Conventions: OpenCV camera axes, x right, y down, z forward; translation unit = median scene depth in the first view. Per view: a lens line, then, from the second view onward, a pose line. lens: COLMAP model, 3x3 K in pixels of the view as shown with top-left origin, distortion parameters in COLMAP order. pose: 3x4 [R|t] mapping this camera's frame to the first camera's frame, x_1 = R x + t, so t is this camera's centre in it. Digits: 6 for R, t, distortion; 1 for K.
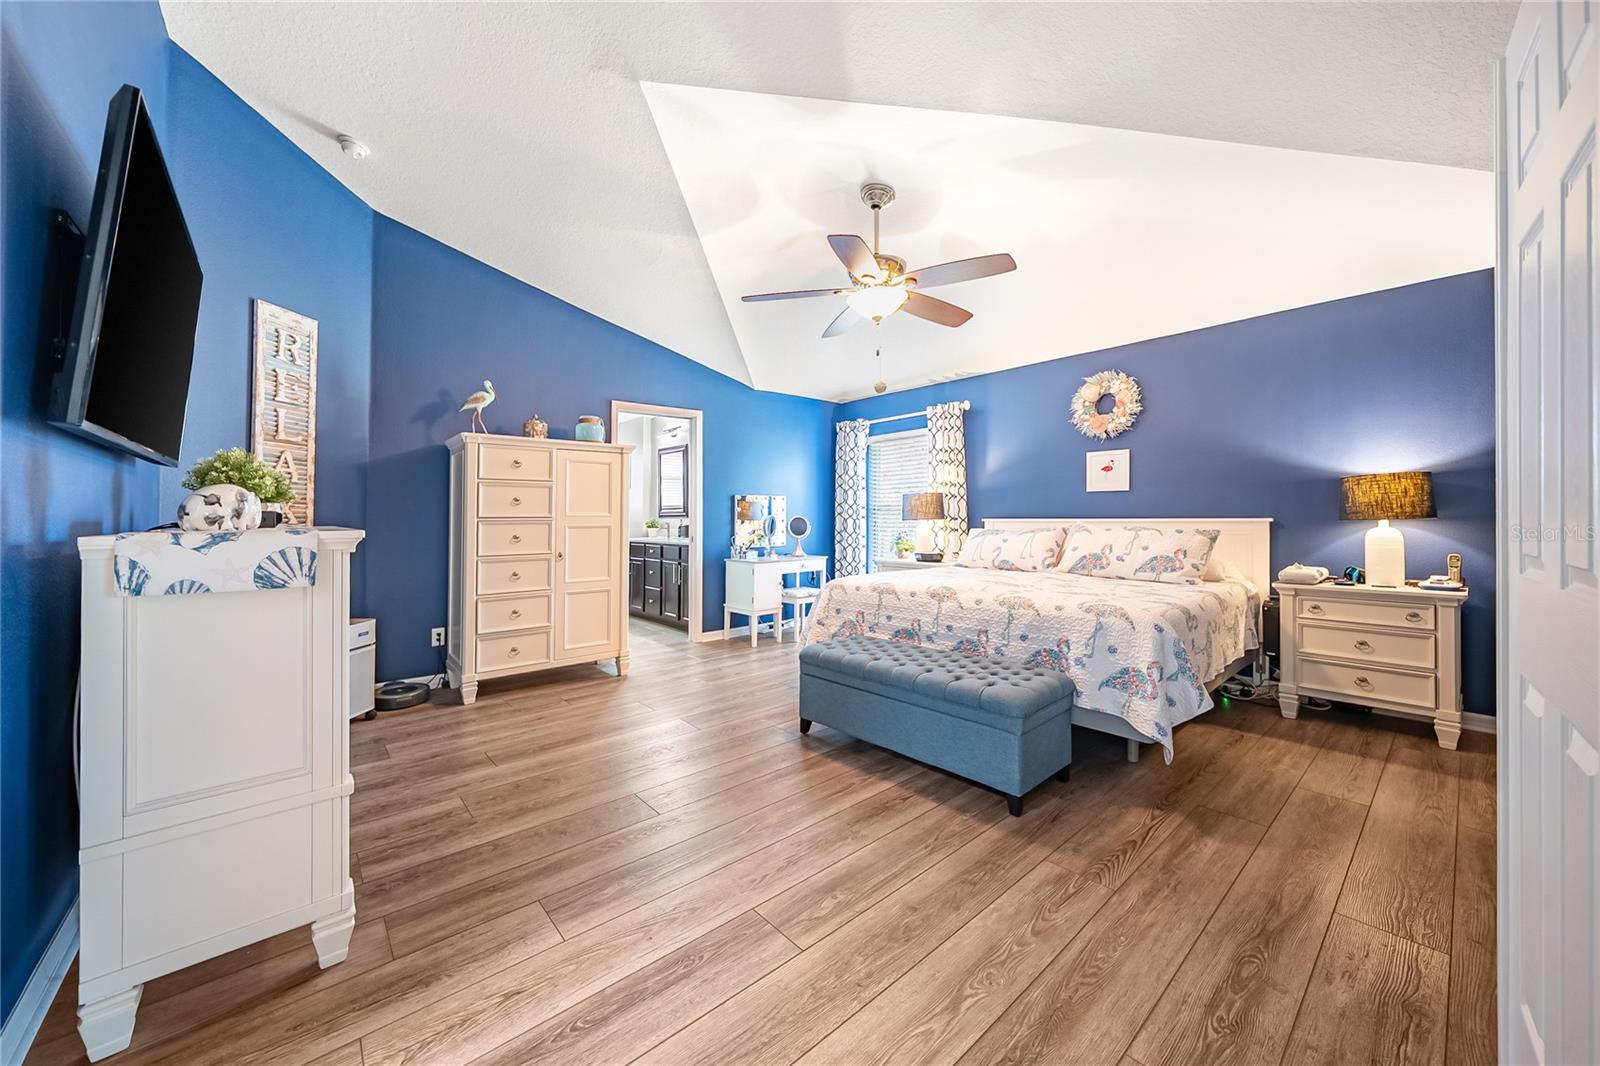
lens RADIAL K [[586.5, 0, 800.5], [0, 586.5, 533.7], [0, 0, 1]] dist [-0.006127, 0.001716]
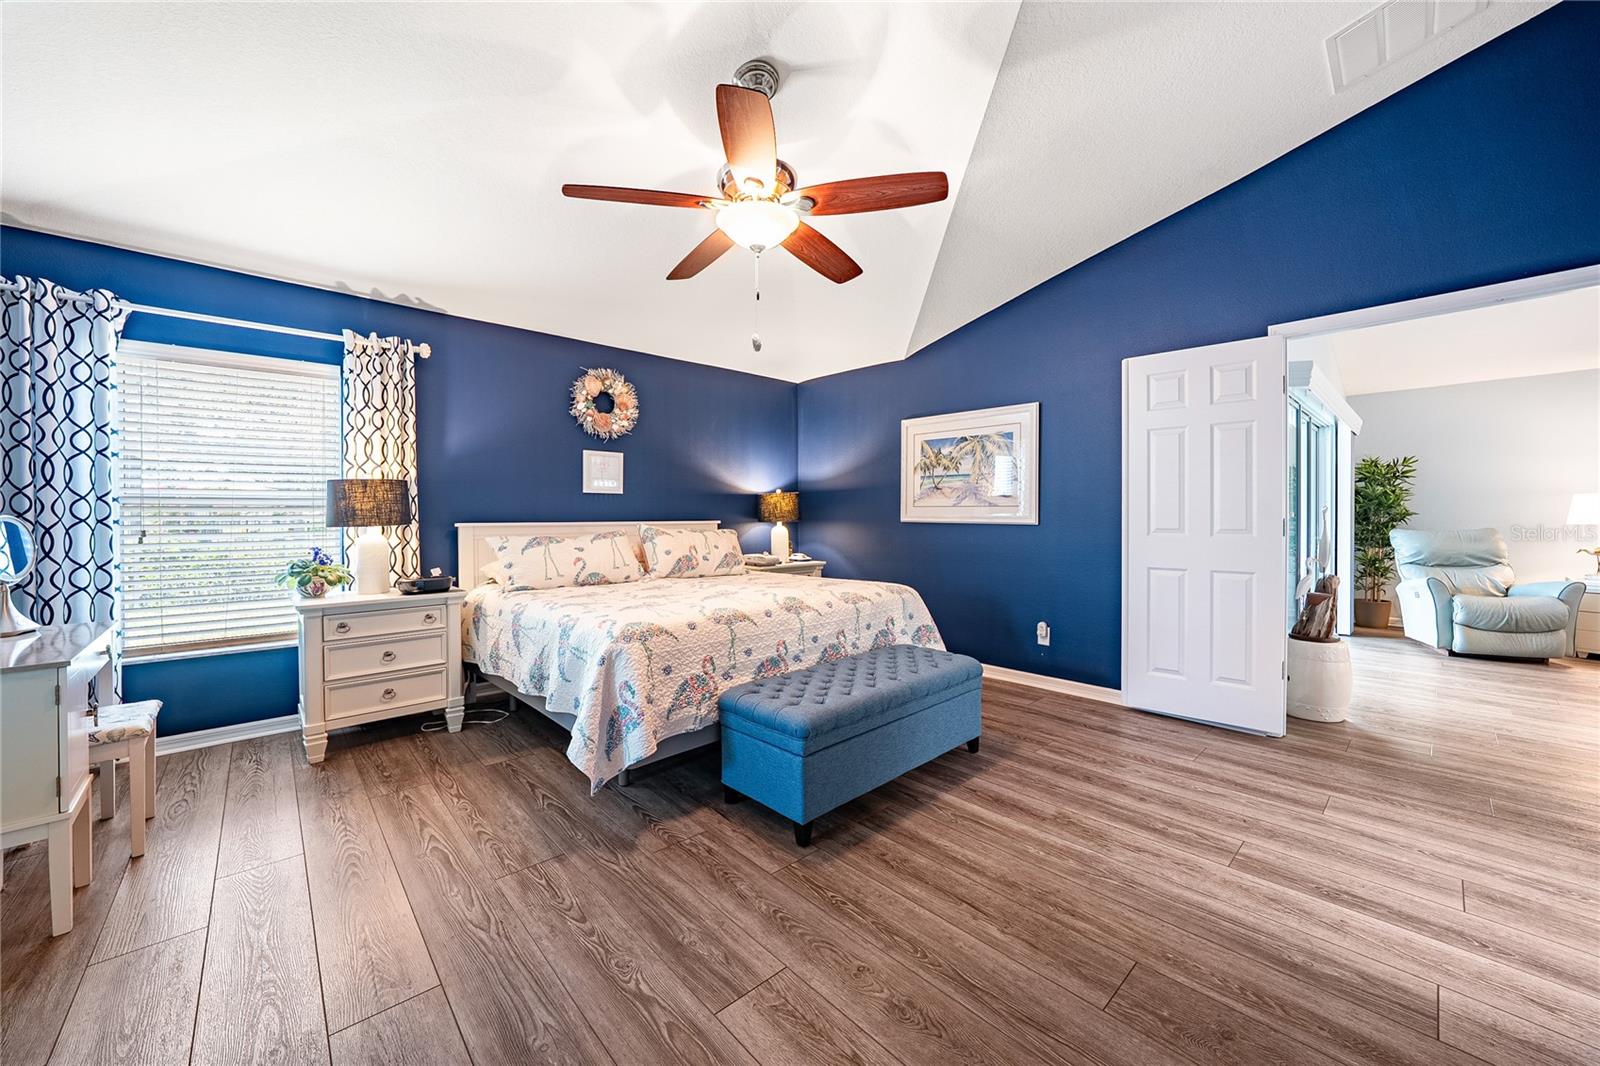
lens RADIAL K [[586.5, 0, 803.0], [0, 586.5, 531.5], [0, 0, 1]] dist [-0.006127, 0.001716]
pose [[-0.014888, -0.020487, 0.999679, -0.627101], [0.033091, 0.999232, 0.020970, -0.027027], [-0.999341, 0.033392, -0.014198, 0.966332]]
